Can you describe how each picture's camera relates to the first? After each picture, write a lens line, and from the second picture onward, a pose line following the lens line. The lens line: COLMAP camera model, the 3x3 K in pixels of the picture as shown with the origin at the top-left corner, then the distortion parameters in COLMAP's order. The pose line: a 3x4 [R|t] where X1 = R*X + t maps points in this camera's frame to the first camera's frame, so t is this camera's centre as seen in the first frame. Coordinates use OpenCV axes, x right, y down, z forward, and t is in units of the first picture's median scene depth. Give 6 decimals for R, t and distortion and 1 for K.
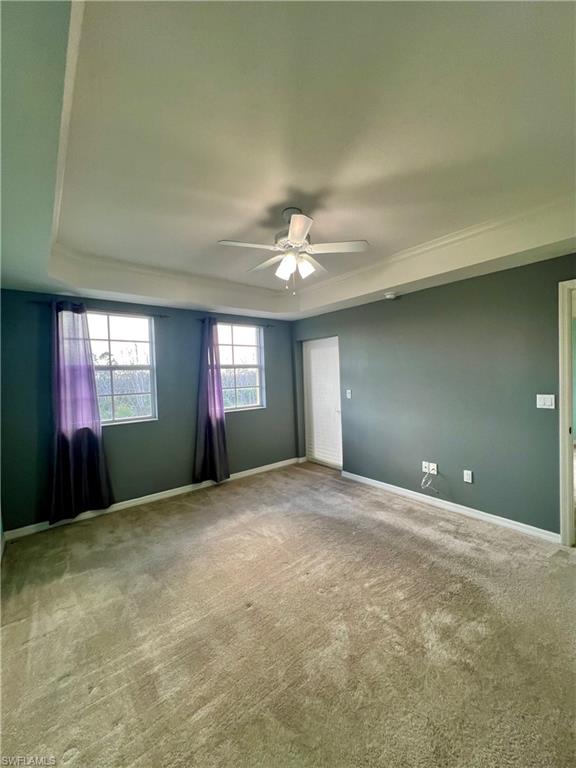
lens RADIAL K [[308.5, 0, 290.4], [0, 308.5, 381.6], [0, 0, 1]] dist [-0.003951, 0.000507]
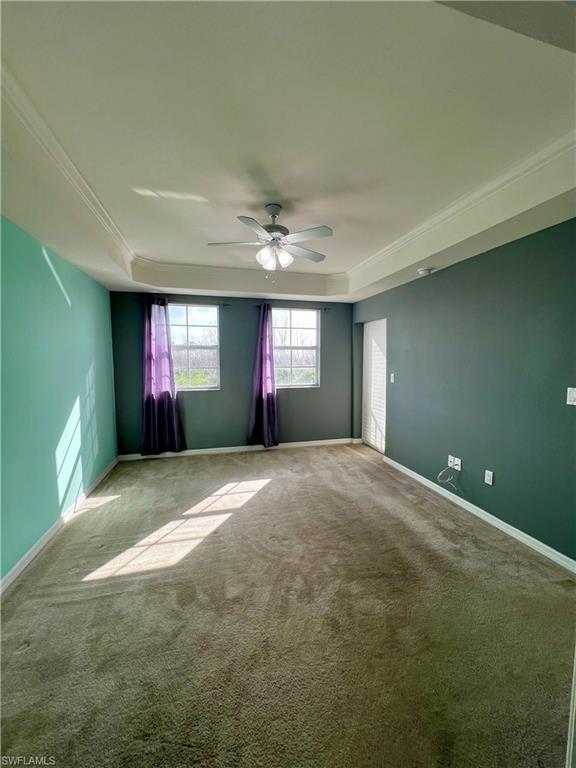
lens RADIAL K [[308.5, 0, 291.2], [0, 308.5, 382.3], [0, 0, 1]] dist [-0.003951, 0.000507]
pose [[0.911124, 0.060091, -0.407728, 0.348215], [-0.035545, 0.997085, 0.067520, -0.000301], [0.410597, -0.047026, 0.910604, -0.009936]]
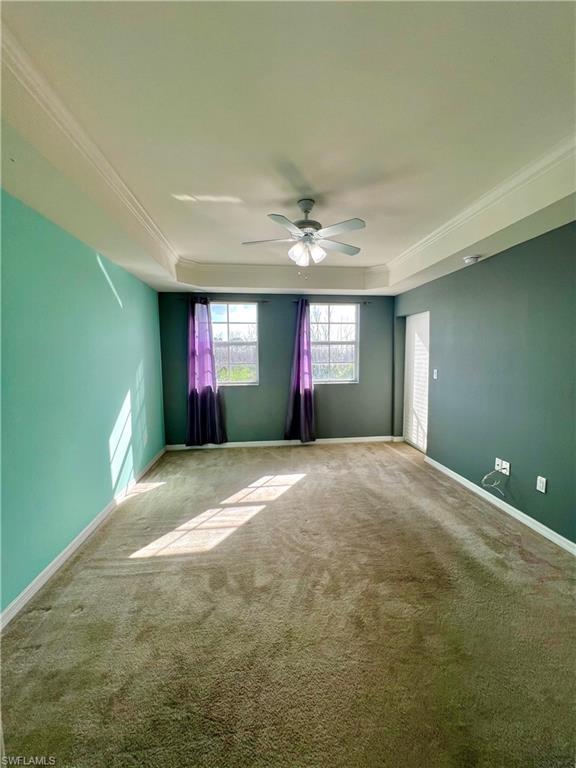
lens RADIAL K [[308.5, 0, 291.0], [0, 308.5, 382.3], [0, 0, 1]] dist [-0.003951, 0.000507]
pose [[0.843492, 0.072834, -0.532181, 0.373574], [-0.030208, 0.995628, 0.088382, -0.004248], [0.536292, -0.058473, 0.842005, 0.001268]]
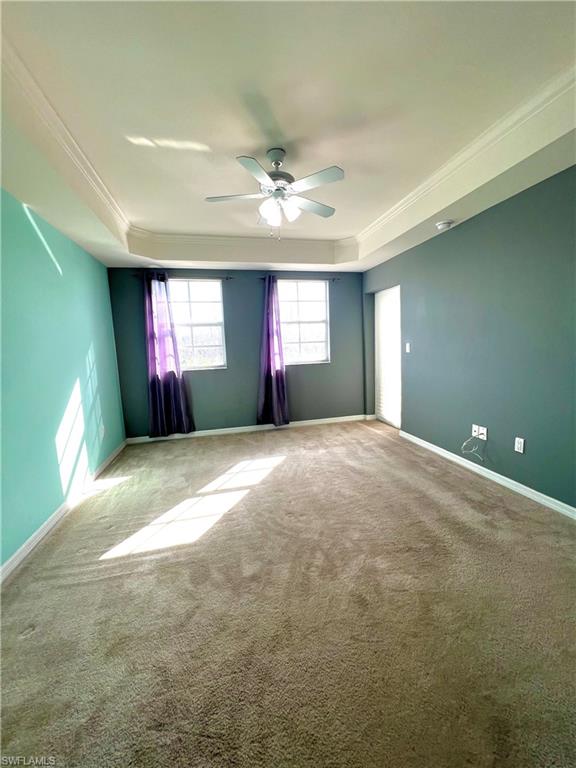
lens RADIAL K [[308.5, 0, 291.1], [0, 308.5, 382.5], [0, 0, 1]] dist [-0.003951, 0.000507]
pose [[0.903464, 0.047603, -0.426013, 0.319078], [0.001835, 0.993376, 0.114891, 0.043469], [0.428660, -0.104582, 0.897392, 0.031212]]
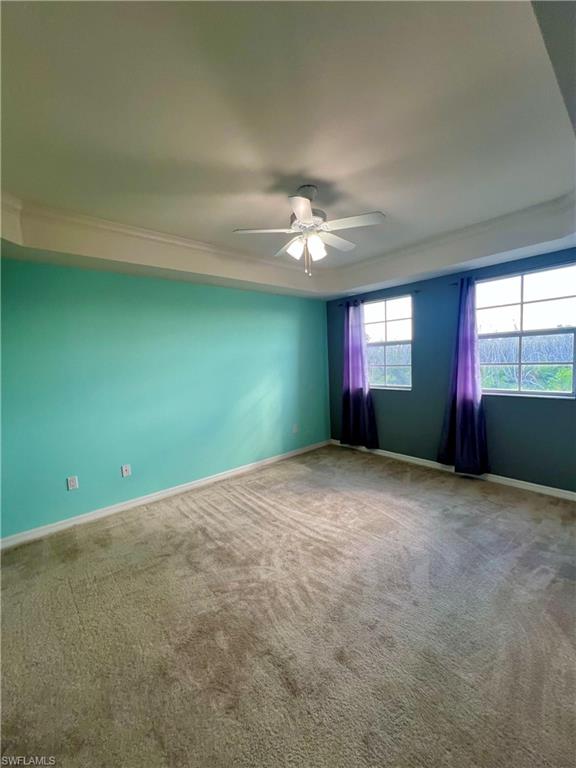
lens RADIAL K [[308.5, 0, 290.9], [0, 308.5, 383.0], [0, 0, 1]] dist [-0.003951, 0.000507]
pose [[0.039180, 0.109957, -0.993164, 0.654065], [0.018979, 0.993666, 0.110761, -0.032035], [0.999052, -0.023189, 0.036845, 0.562821]]
